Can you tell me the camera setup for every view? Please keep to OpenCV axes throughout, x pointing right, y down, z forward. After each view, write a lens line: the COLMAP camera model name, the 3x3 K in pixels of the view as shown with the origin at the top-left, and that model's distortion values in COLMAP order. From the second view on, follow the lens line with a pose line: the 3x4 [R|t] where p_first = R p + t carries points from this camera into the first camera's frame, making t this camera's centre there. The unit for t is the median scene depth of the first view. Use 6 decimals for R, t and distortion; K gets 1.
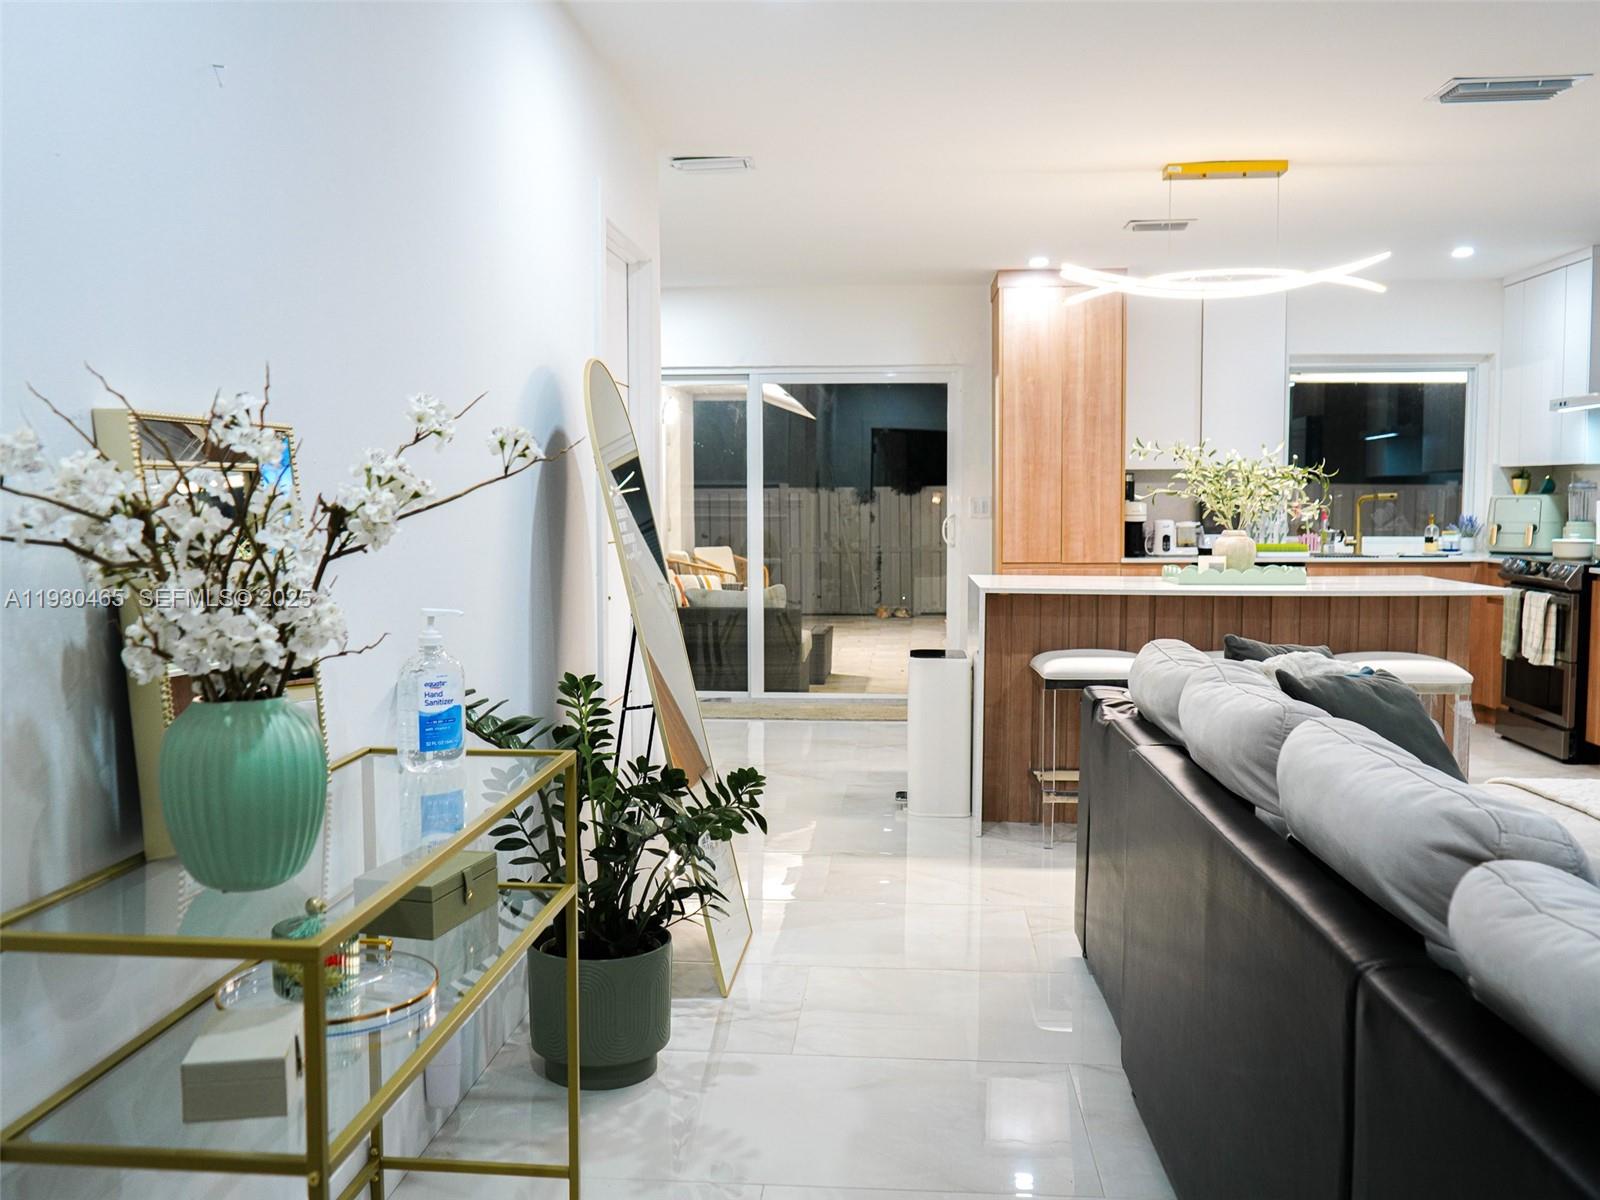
lens RADIAL K [[1434.6, 0, 803.2], [0, 1434.6, 606.1], [0, 0, 1]] dist [-0.021216, 0.020947]
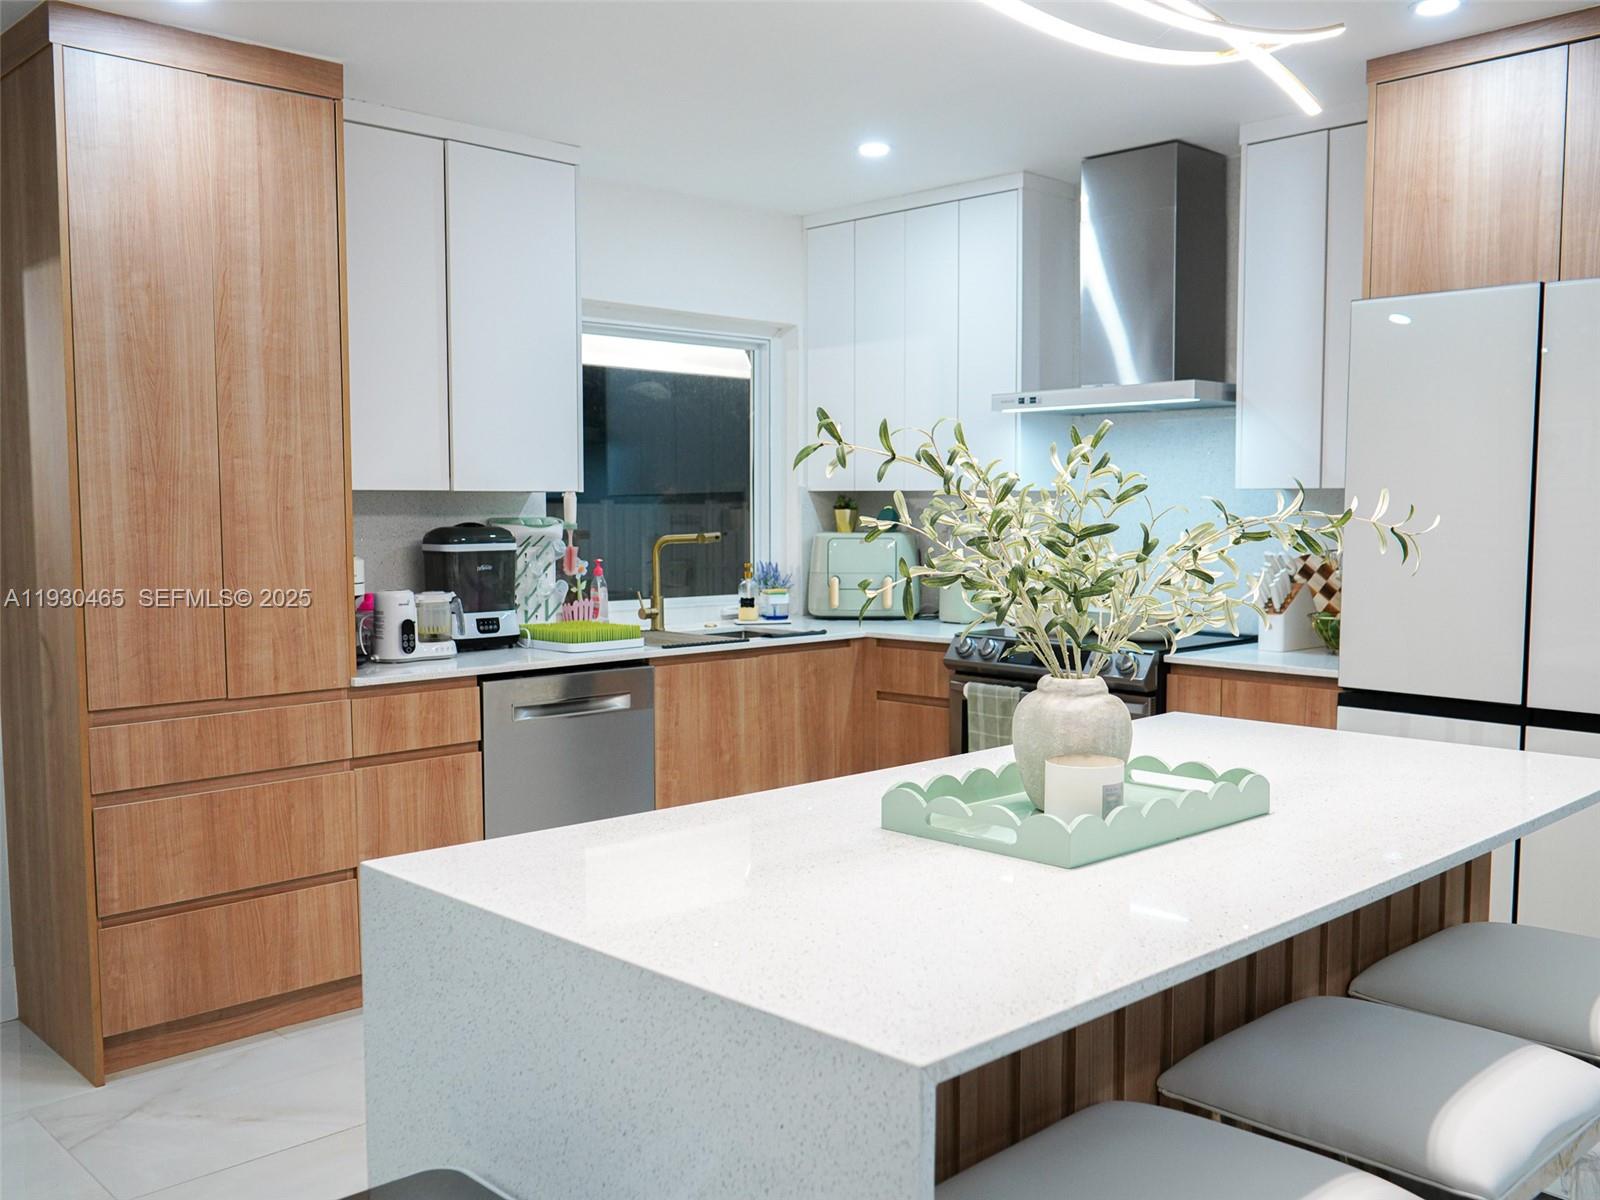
lens RADIAL K [[1434.6, 0, 803.2], [0, 1434.6, 606.1], [0, 0, 1]] dist [-0.021216, 0.020947]
pose [[0.667185, -0.050025, 0.743211, -0.030497], [0.055701, 0.998299, 0.017191, -0.057100], [-0.742807, 0.029928, 0.668836, 0.570546]]
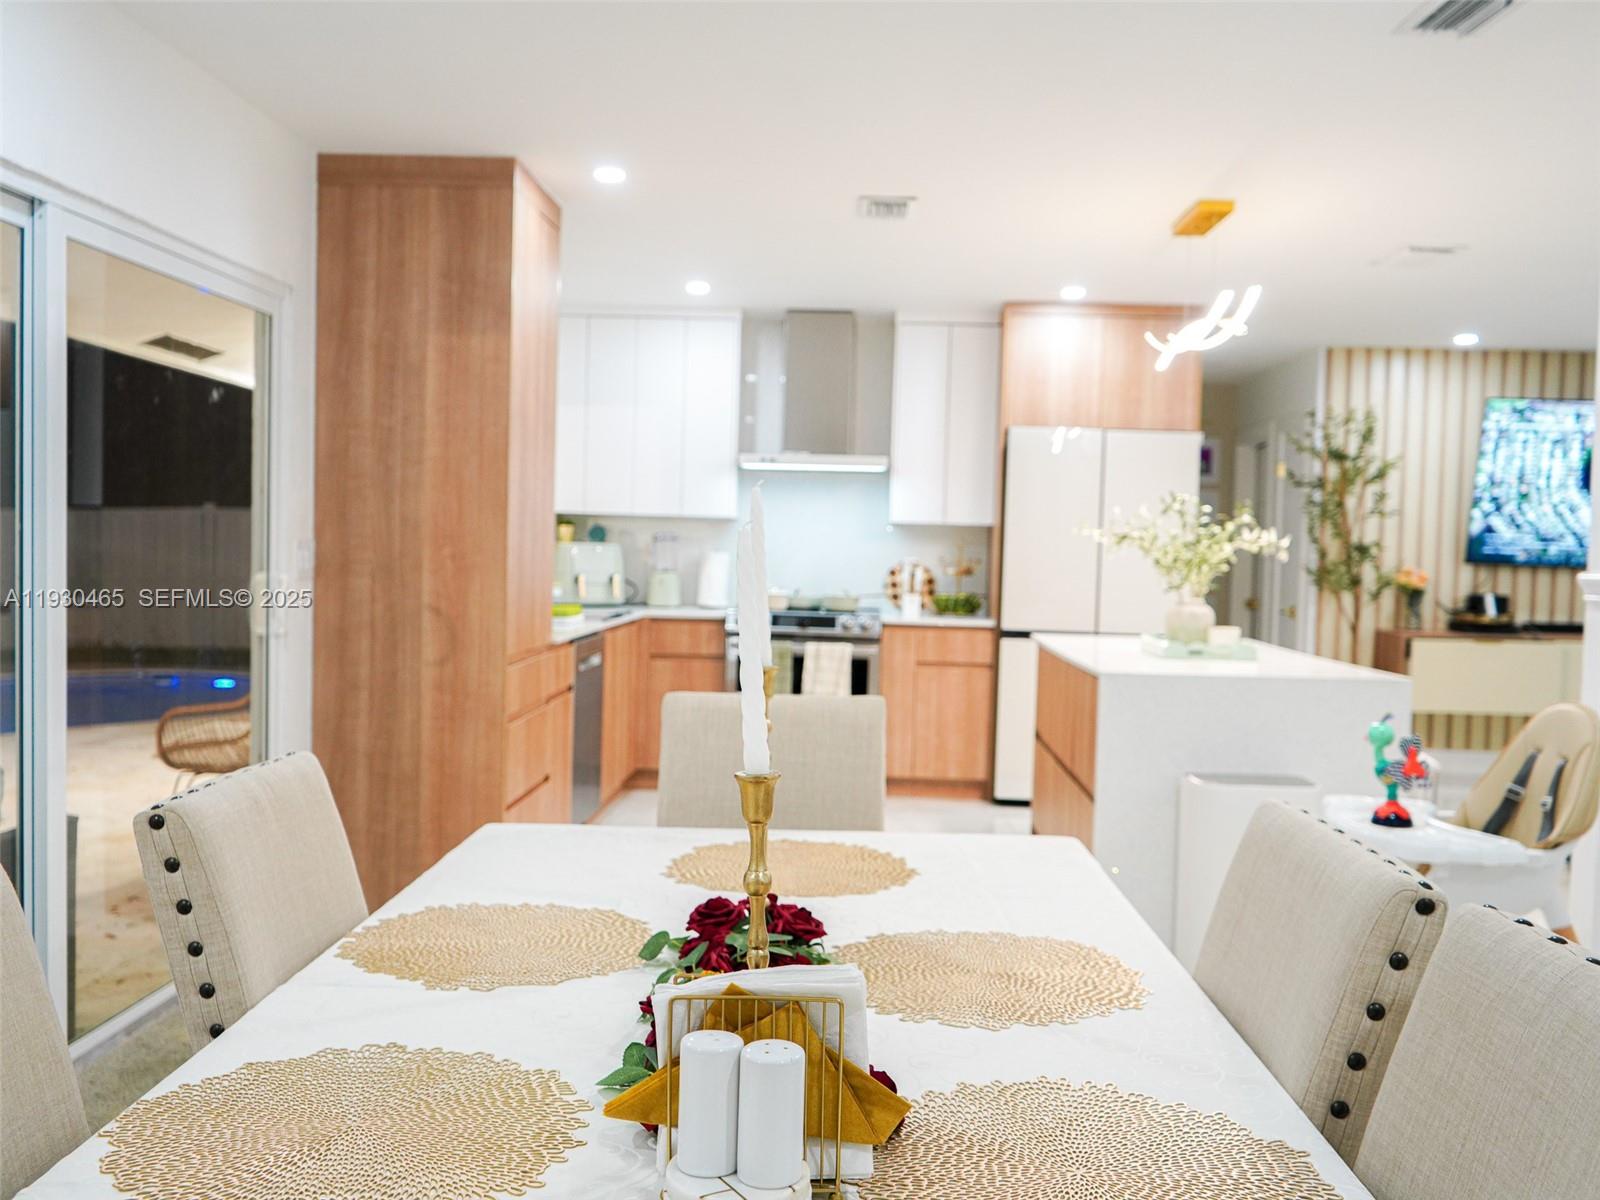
lens RADIAL K [[1434.6, 0, 803.2], [0, 1434.6, 606.1], [0, 0, 1]] dist [-0.021216, 0.020947]
pose [[-0.025254, -0.039244, 0.998910, -0.452802], [0.049012, 0.997979, 0.040446, -0.069208], [-0.998479, 0.049980, -0.023279, 0.899177]]
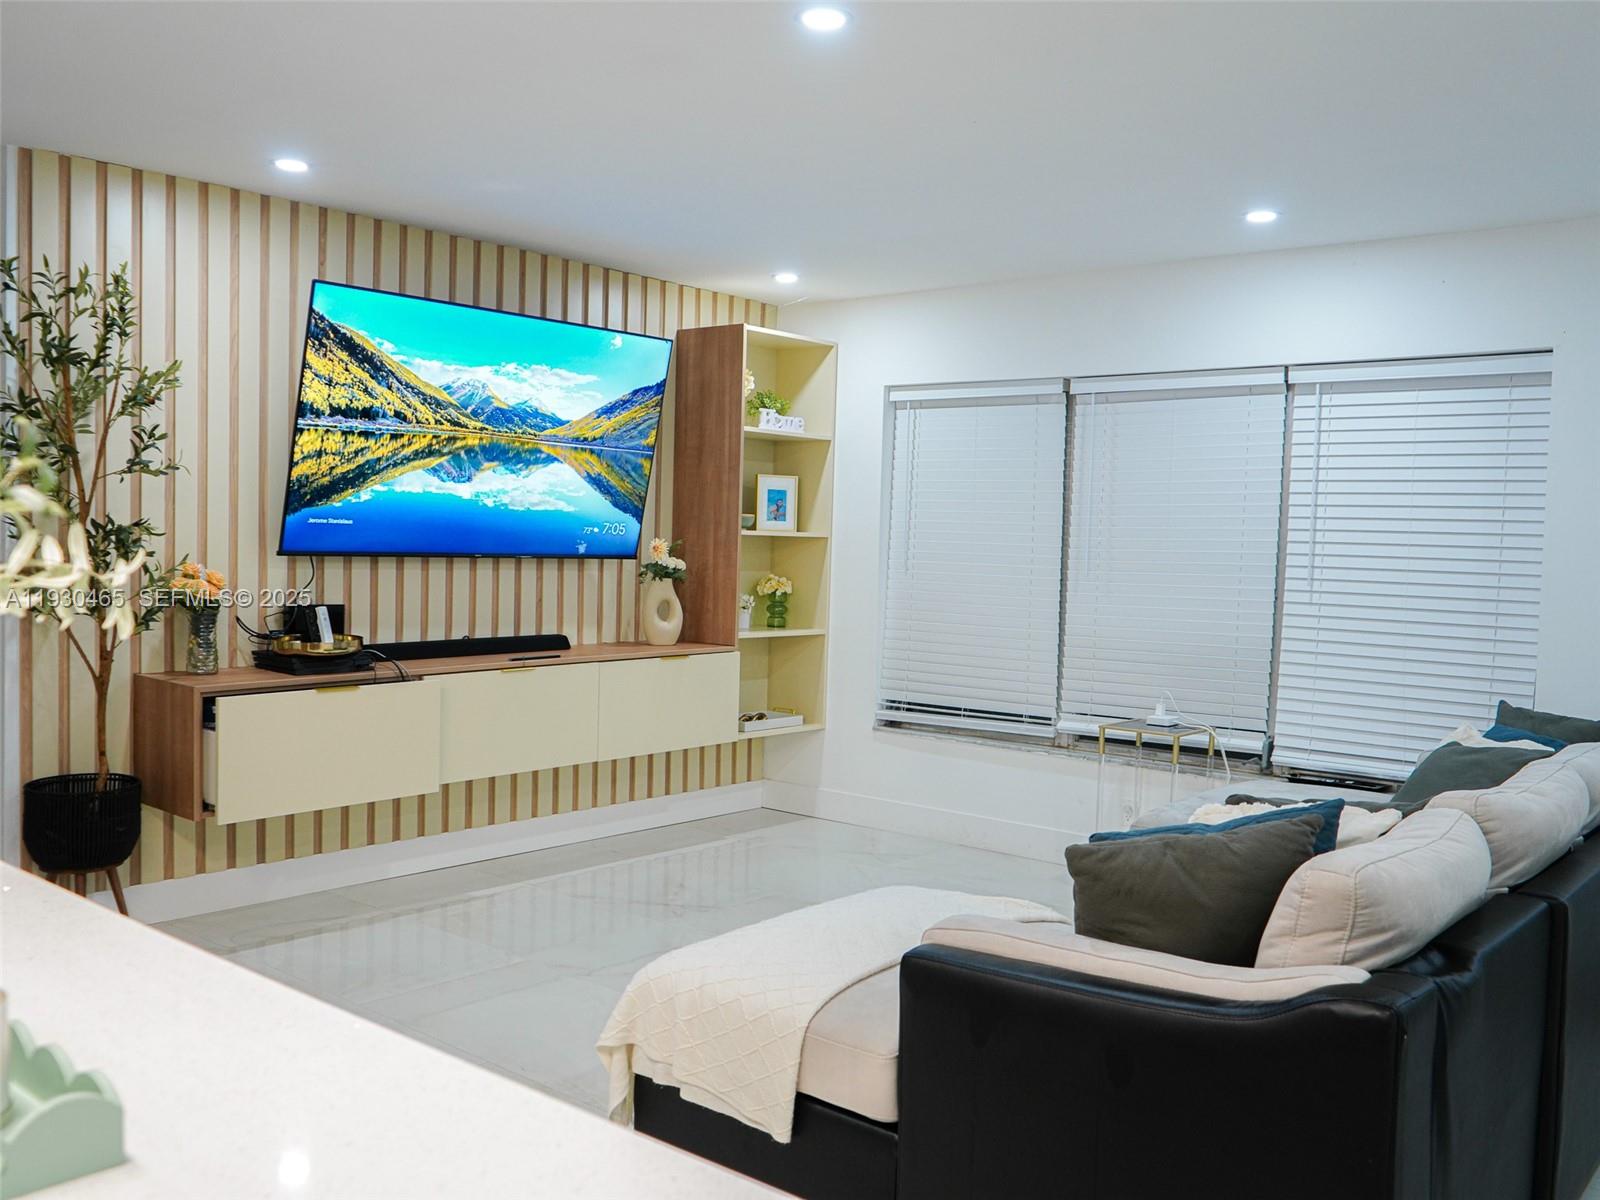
lens RADIAL K [[1434.6, 0, 803.2], [0, 1434.6, 606.1], [0, 0, 1]] dist [-0.021216, 0.020947]
pose [[-0.803920, -0.048630, 0.592747, 0.034529], [0.021340, 0.993651, 0.110463, -0.076883], [-0.594355, 0.101452, -0.797778, 0.753246]]
